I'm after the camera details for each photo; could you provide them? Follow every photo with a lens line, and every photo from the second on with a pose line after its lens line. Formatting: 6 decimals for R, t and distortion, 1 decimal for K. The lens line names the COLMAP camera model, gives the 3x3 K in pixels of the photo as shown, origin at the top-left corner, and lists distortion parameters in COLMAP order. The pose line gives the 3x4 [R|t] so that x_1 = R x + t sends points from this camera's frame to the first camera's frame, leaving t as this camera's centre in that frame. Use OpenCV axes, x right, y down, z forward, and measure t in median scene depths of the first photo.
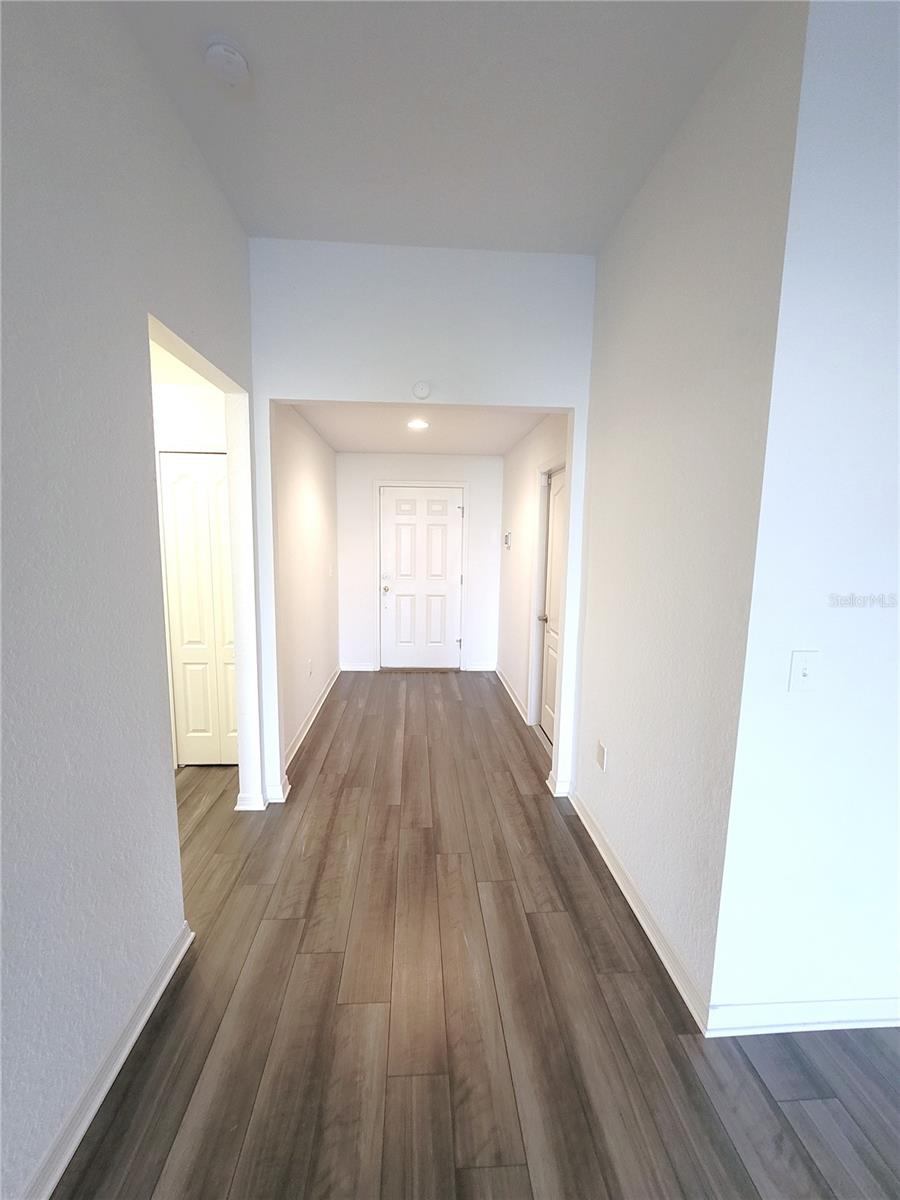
lens RADIAL K [[491.0, 0, 442.9], [0, 491.0, 599.7], [0, 0, 1]] dist [-0.012234, 0.005763]
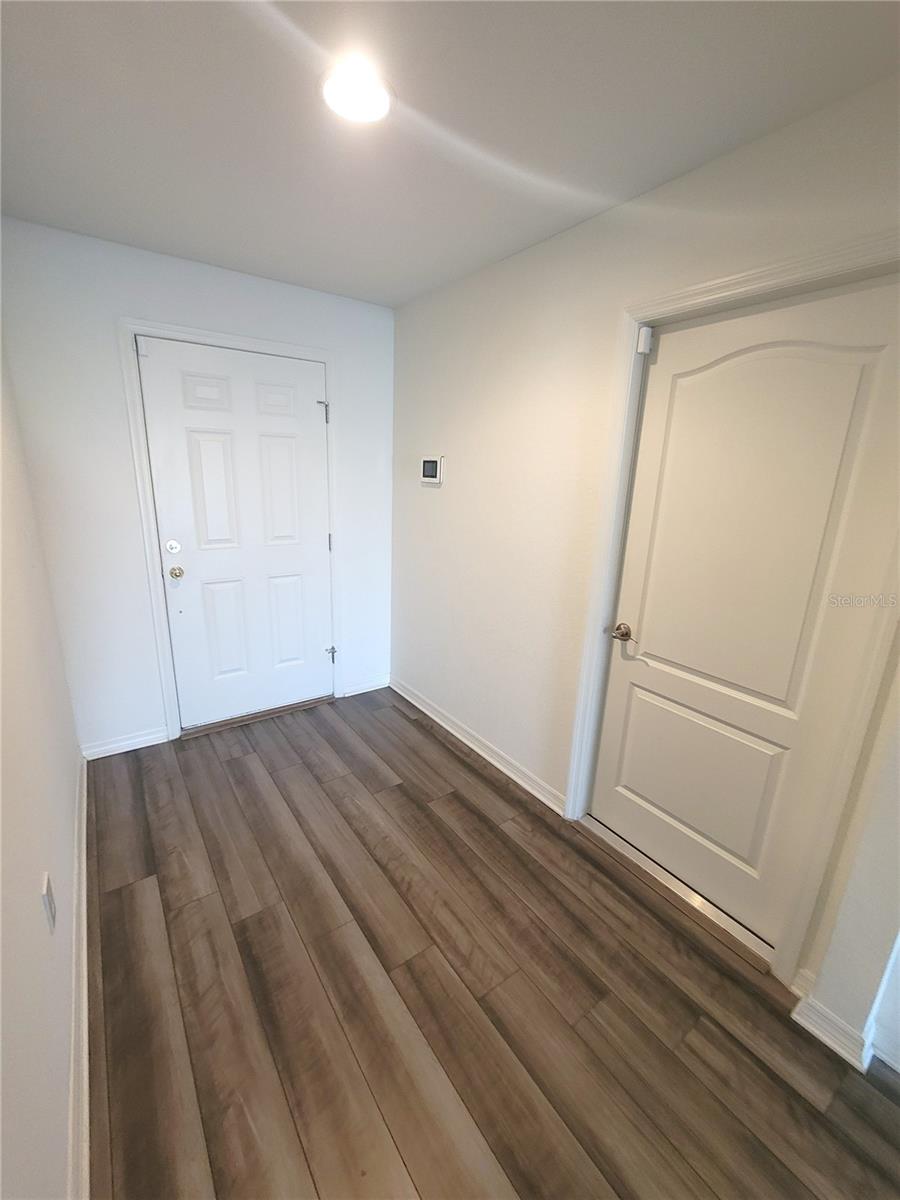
lens RADIAL K [[499.0, 0, 450.0], [0, 499.0, 600.0], [0, 0, 1]] dist [-0.006377, 0.000670]
pose [[0.848716, -0.121516, 0.514698, -0.187978], [0.046724, 0.986667, 0.155898, -0.076149], [-0.526780, -0.108264, 0.843078, 0.603563]]
